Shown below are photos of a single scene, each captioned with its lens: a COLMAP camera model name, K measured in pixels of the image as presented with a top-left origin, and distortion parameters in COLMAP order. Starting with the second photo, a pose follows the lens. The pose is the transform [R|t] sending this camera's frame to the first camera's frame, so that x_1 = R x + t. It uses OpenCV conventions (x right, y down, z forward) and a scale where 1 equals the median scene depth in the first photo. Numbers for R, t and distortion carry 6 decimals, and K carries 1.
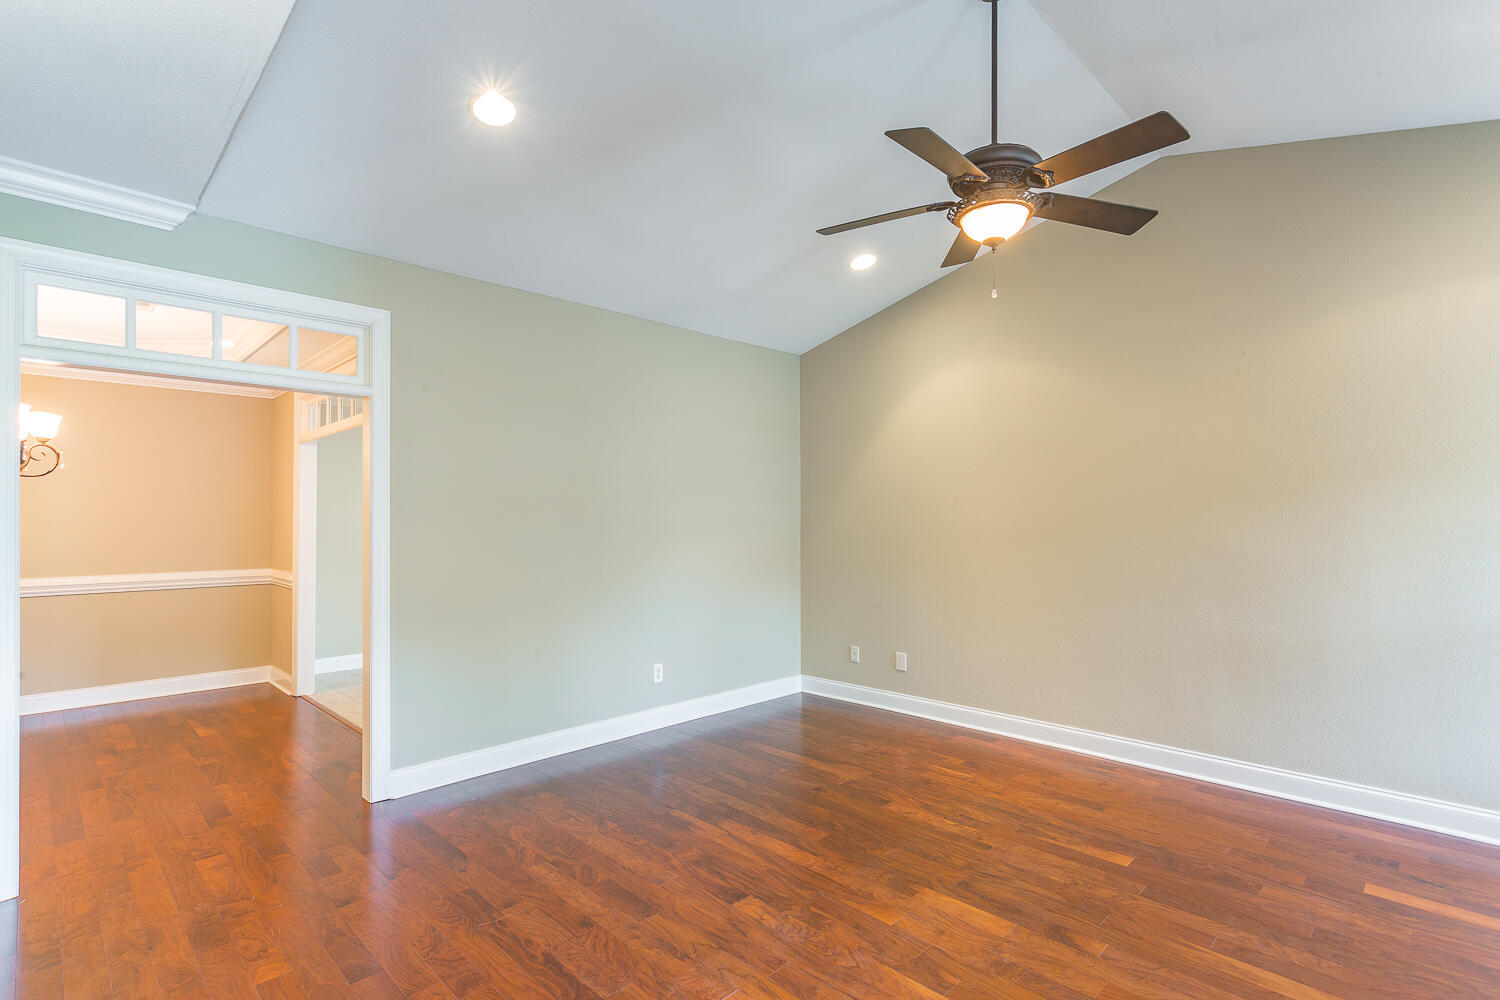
lens RADIAL K [[714.0, 0, 749.1], [0, 714.0, 506.1], [0, 0, 1]] dist [-0.000657, -0.000621]
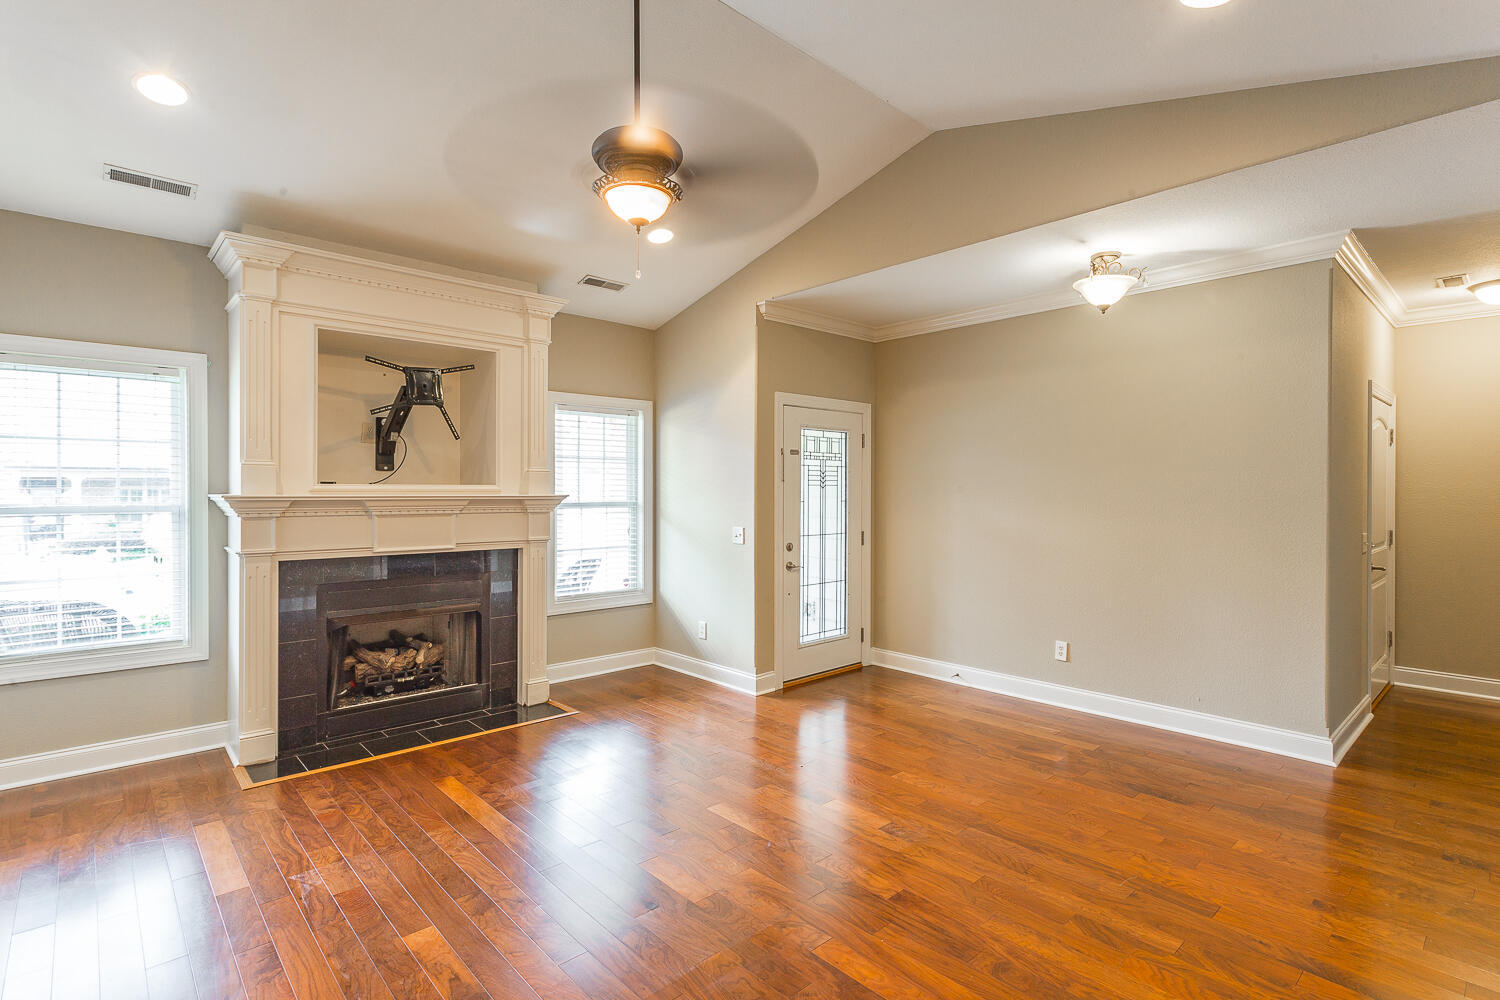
lens RADIAL K [[714.0, 0, 748.3], [0, 714.0, 495.7], [0, 0, 1]] dist [-0.000657, -0.000621]
pose [[-0.998992, 0.005744, 0.044511, 0.133223], [0.005273, 0.999929, -0.010694, 0.023463], [-0.044569, -0.010449, -0.998952, 1.868527]]
